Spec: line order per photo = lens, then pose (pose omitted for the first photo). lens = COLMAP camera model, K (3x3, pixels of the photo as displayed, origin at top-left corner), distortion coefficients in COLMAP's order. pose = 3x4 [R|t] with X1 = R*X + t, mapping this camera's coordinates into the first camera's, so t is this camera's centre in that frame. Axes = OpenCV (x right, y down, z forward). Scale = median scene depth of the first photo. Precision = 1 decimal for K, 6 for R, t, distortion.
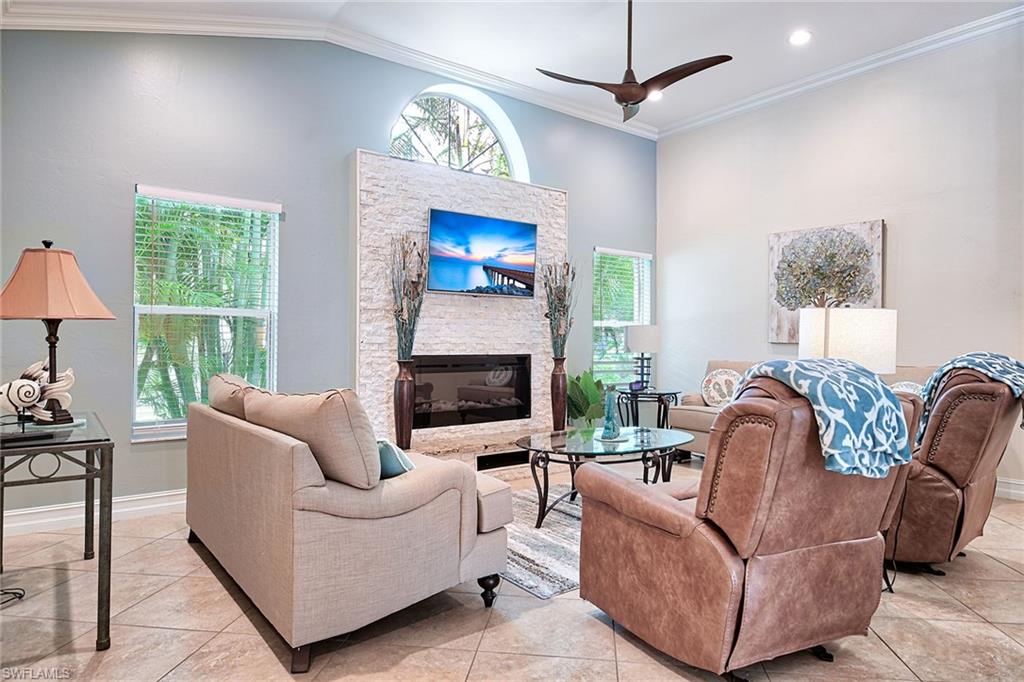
lens RADIAL K [[651.9, 0, 508.5], [0, 651.9, 334.7], [0, 0, 1]] dist [0.000766, -0.002227]
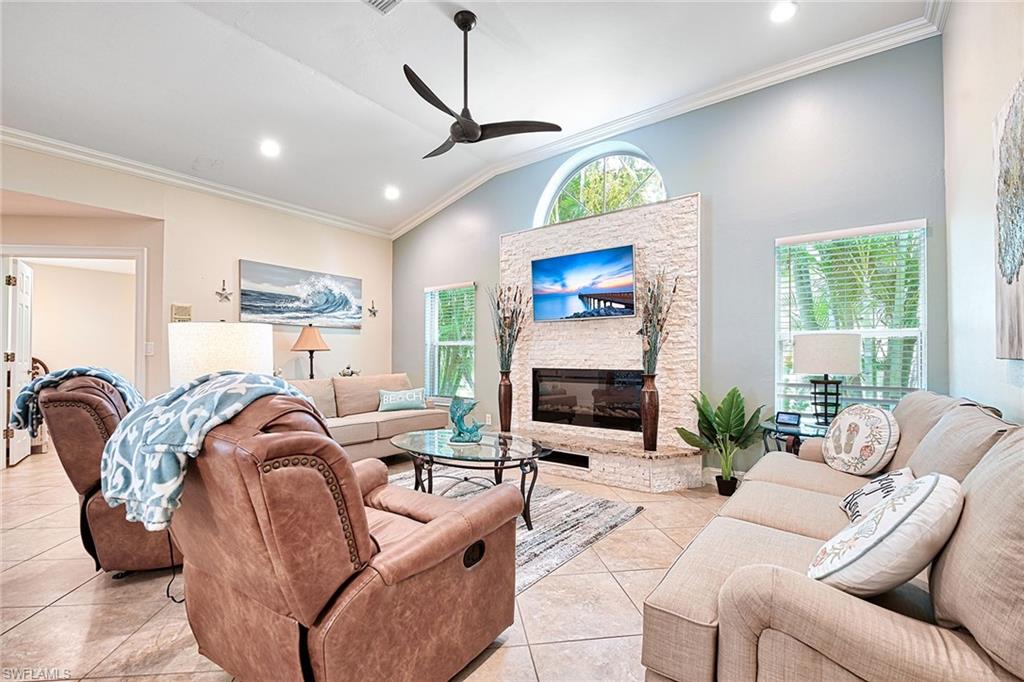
lens RADIAL K [[442.7, 0, 529.9], [0, 442.7, 357.9], [0, 0, 1]] dist [0.007944, -0.001572]
pose [[0.257456, -0.004508, -0.966279, 0.710855], [0.008635, 0.999960, -0.002365, 0.010994], [0.966251, -0.007735, 0.257485, 0.692164]]
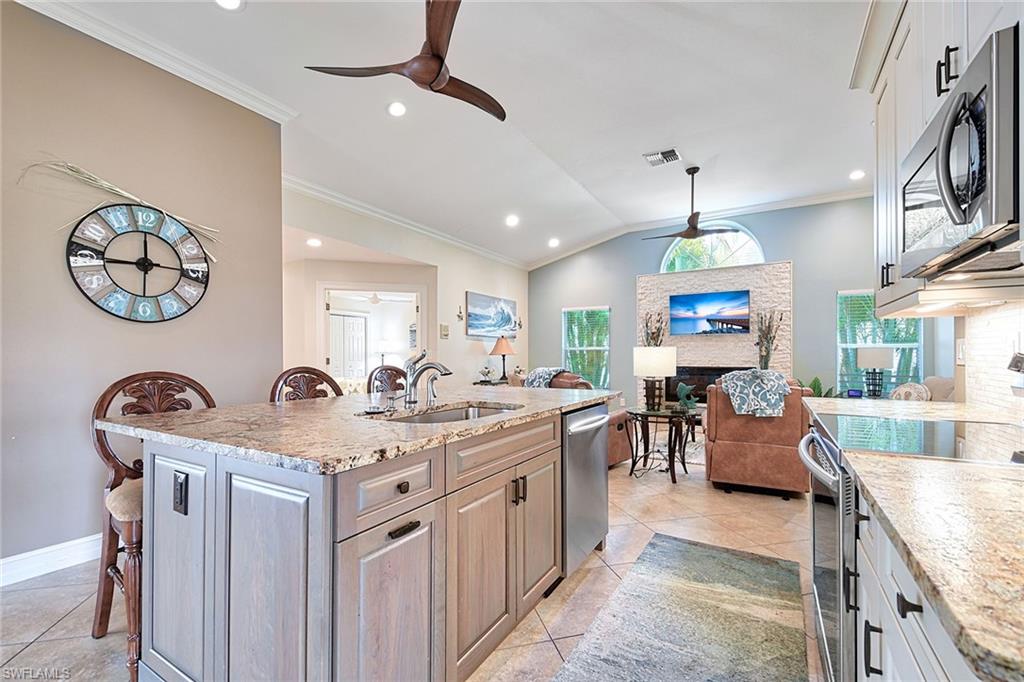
lens RADIAL K [[442.7, 0, 505.7], [0, 442.7, 351.9], [0, 0, 1]] dist [0.007944, -0.001572]
pose [[0.363010, -0.011634, -0.931713, 0.921213], [0.012335, 0.999894, -0.007679, -0.009297], [0.931704, -0.008705, 0.363115, -0.000612]]
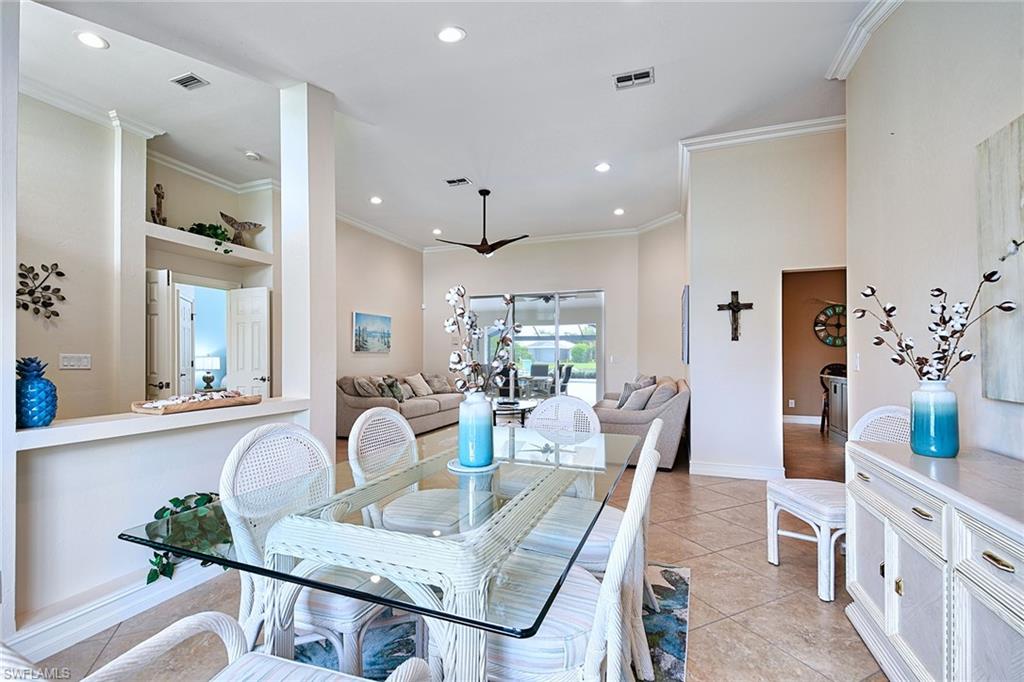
lens RADIAL K [[442.7, 0, 507.5], [0, 442.7, 348.9], [0, 0, 1]] dist [0.007944, -0.001572]
pose [[-0.846423, -0.014754, -0.532307, 2.011501], [-0.005280, 0.999799, -0.019316, -0.011020], [0.532485, -0.013539, -0.846331, 0.464709]]
